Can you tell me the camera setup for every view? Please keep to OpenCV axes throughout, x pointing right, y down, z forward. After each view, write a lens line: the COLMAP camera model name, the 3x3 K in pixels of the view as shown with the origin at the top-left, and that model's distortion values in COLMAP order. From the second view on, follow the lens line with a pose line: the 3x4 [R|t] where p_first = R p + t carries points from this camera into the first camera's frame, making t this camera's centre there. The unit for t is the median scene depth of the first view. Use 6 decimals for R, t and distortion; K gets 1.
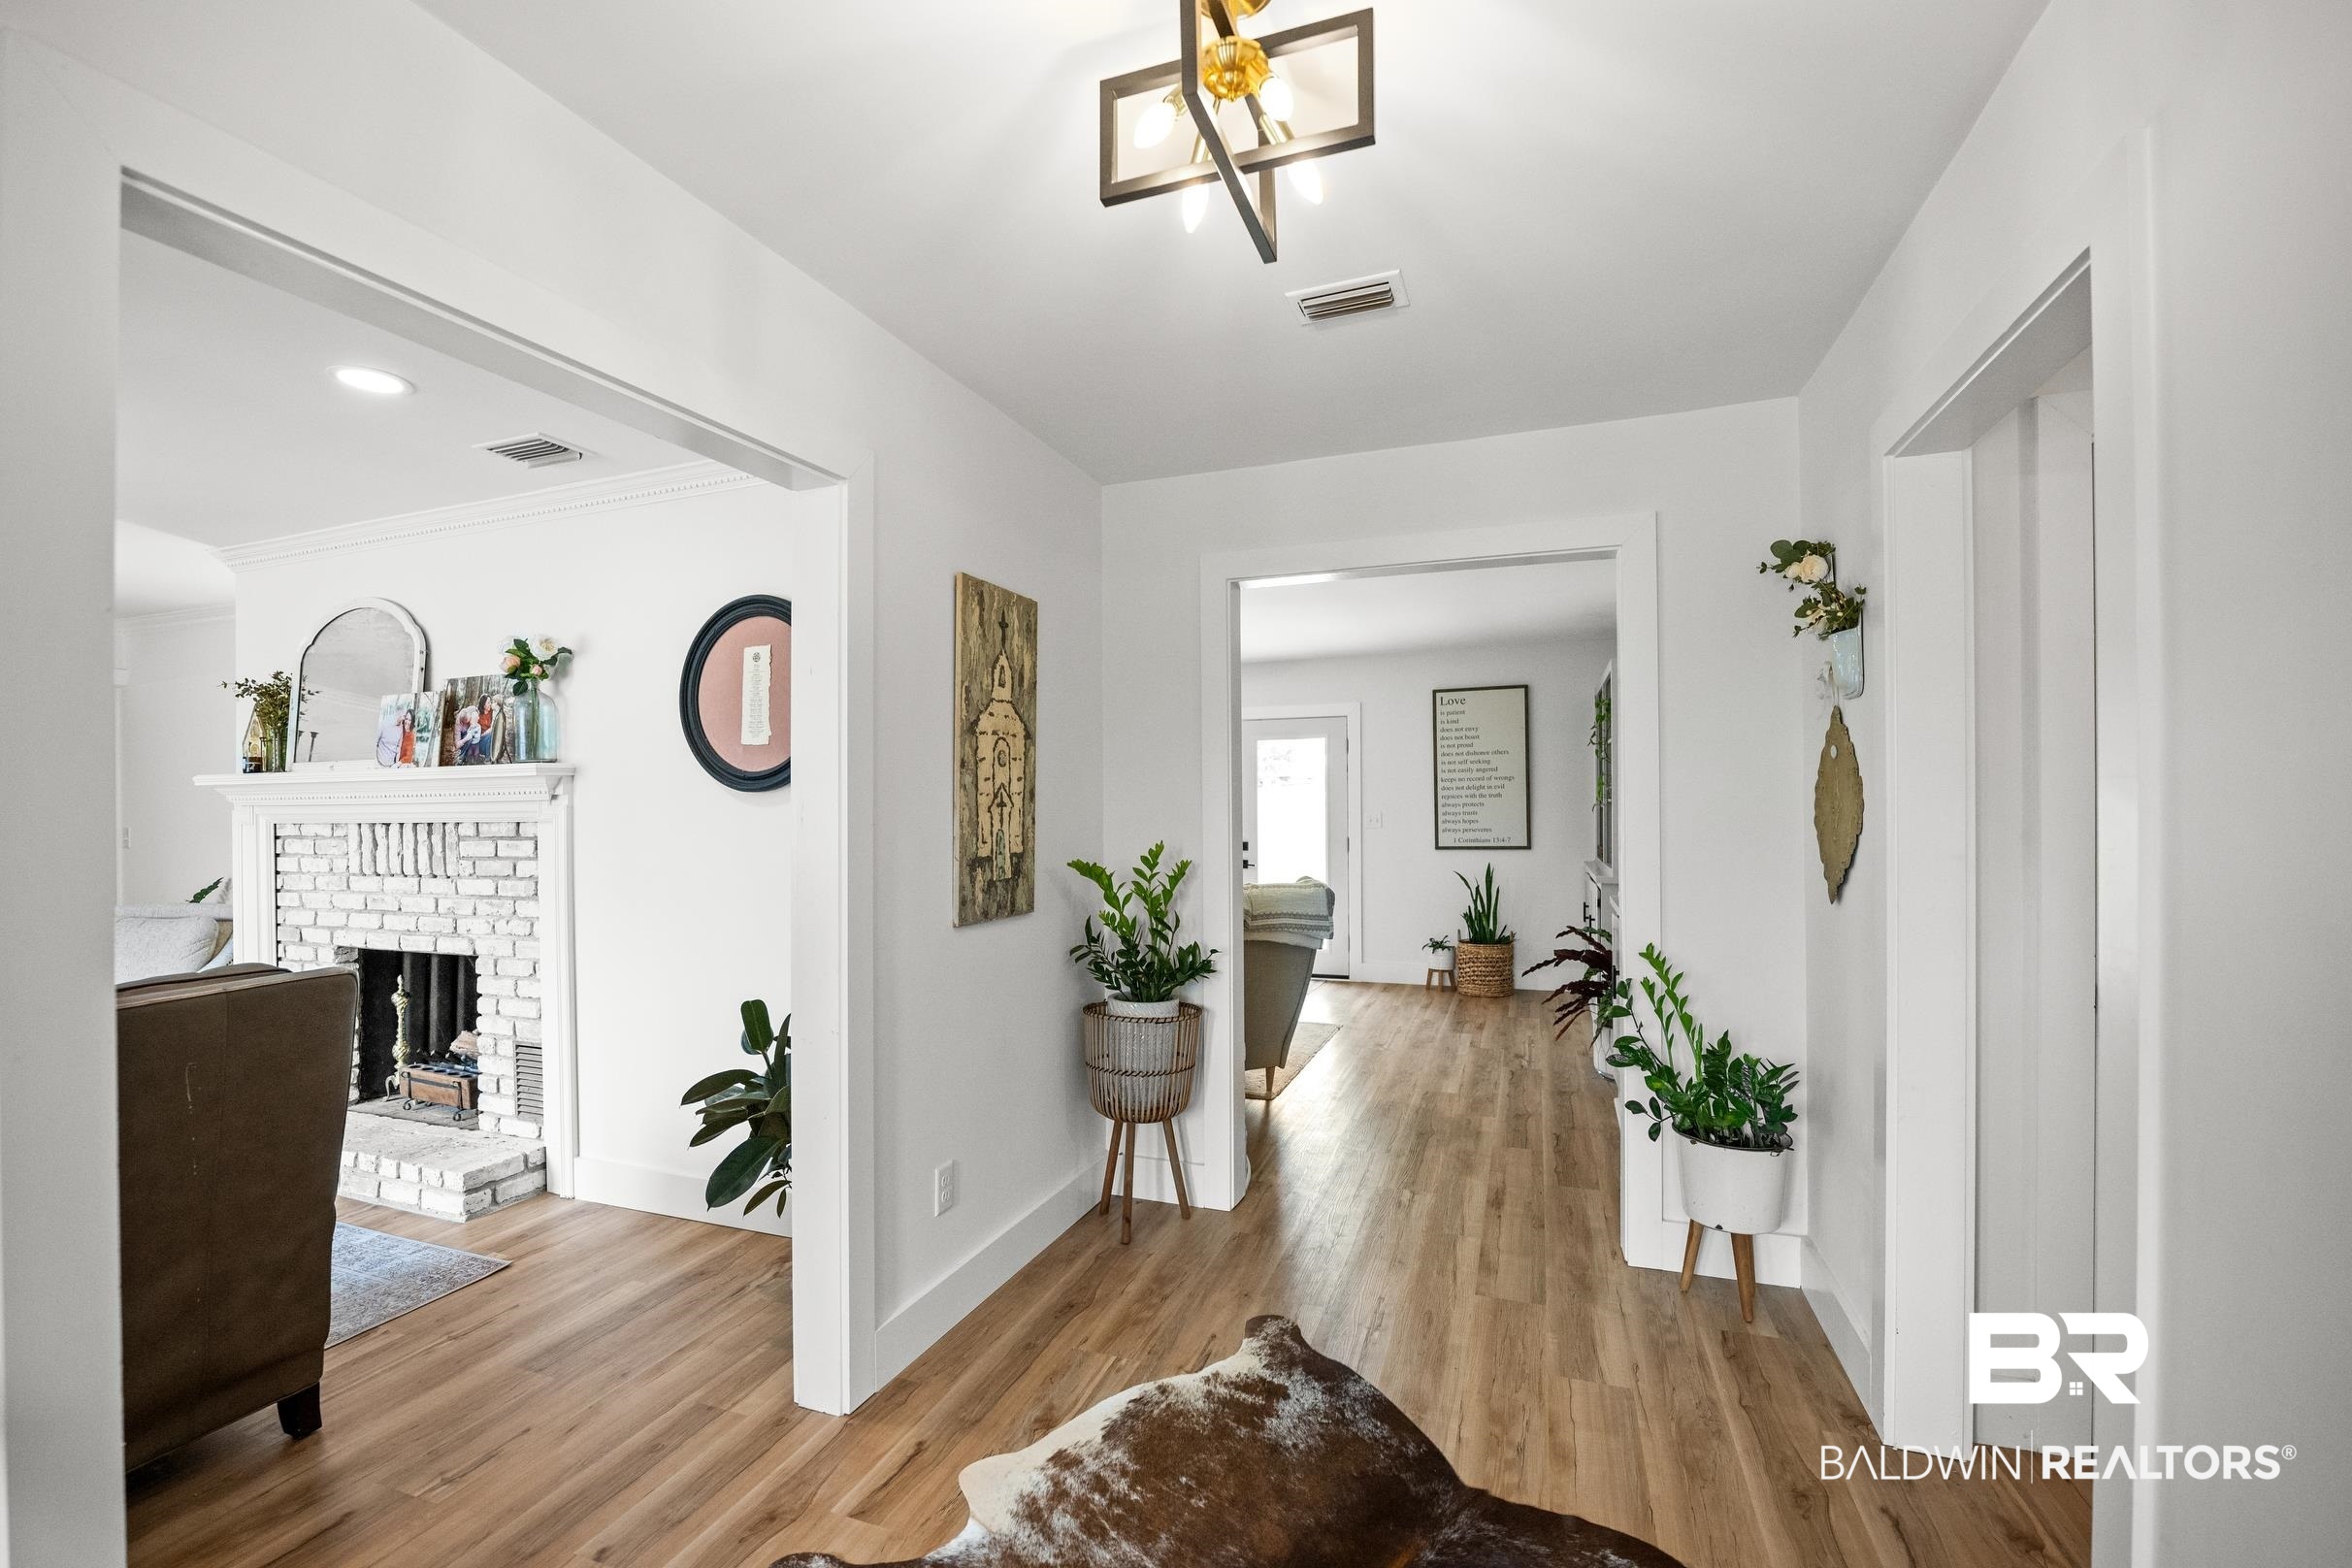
lens RADIAL K [[975.6, 0, 1142.8], [0, 975.6, 803.1], [0, 0, 1]] dist [-0.000041, 0.000098]
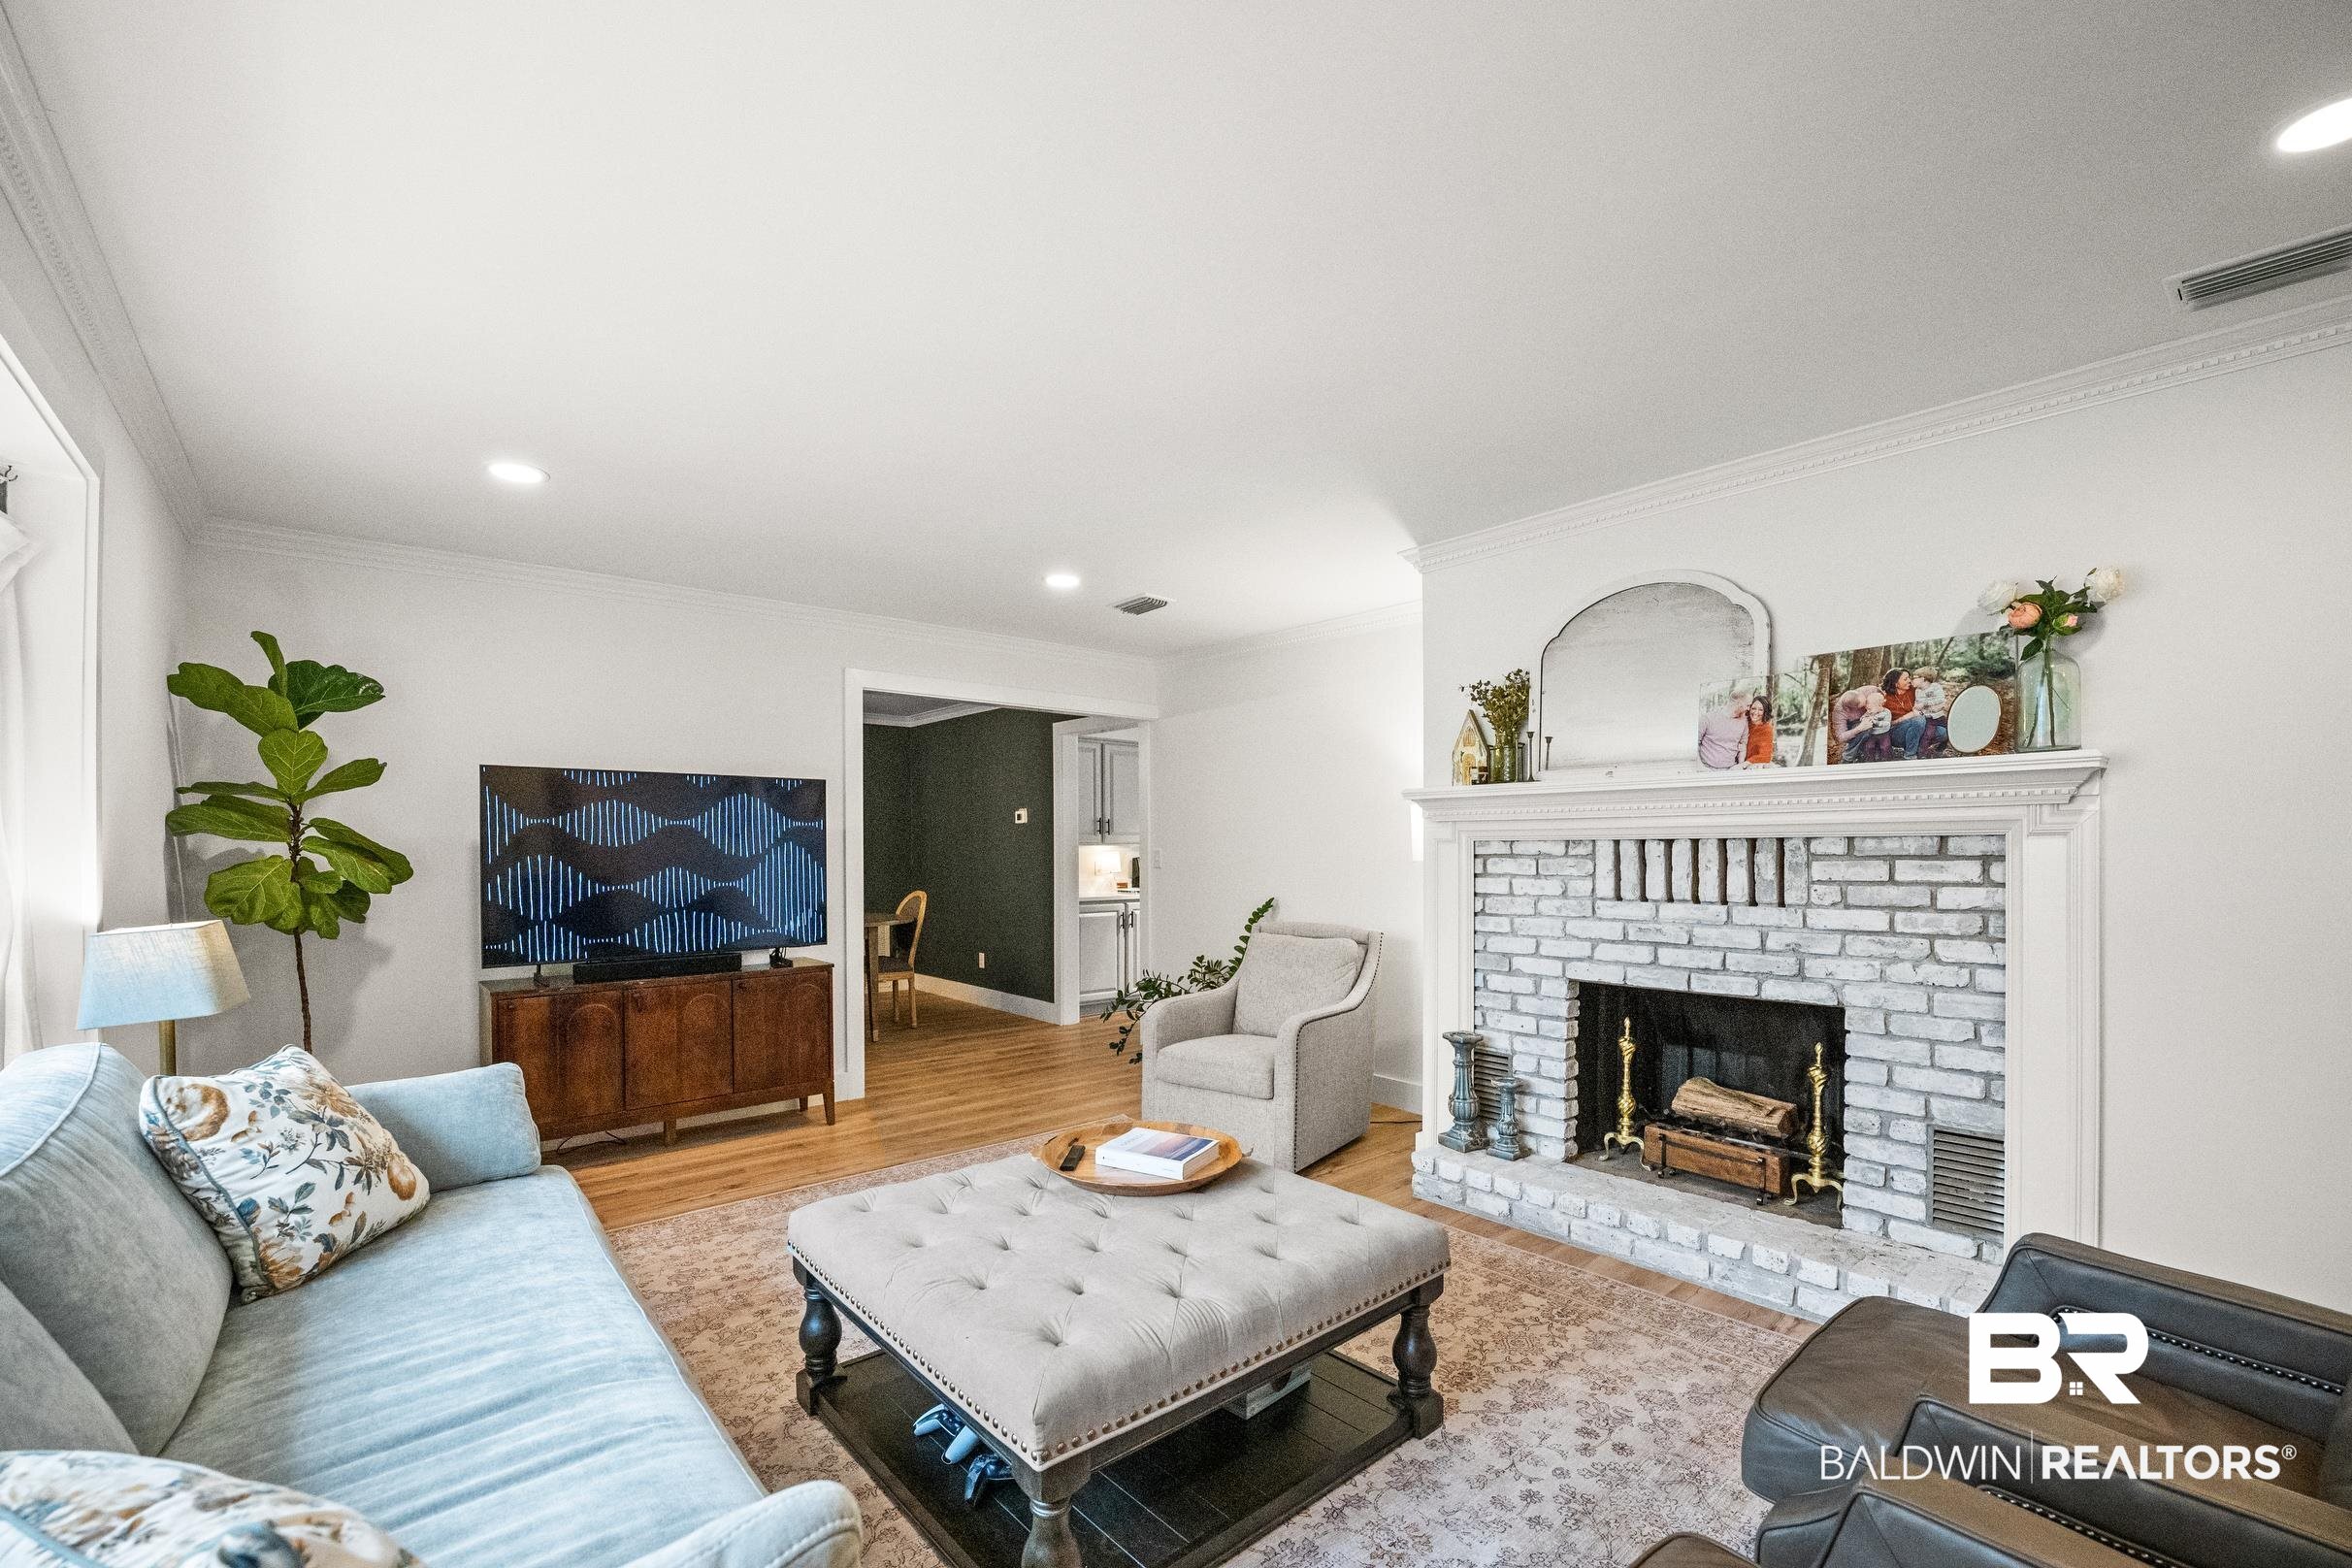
lens RADIAL K [[993.8, 0, 1170.1], [0, 993.8, 859.1], [0, 0, 1]] dist [-0.001405, -0.000052]
pose [[0.883665, 0.011264, -0.467983, -1.051310], [-0.004015, 0.999856, 0.016485, 0.035308], [0.468102, -0.012688, 0.883583, 0.056106]]
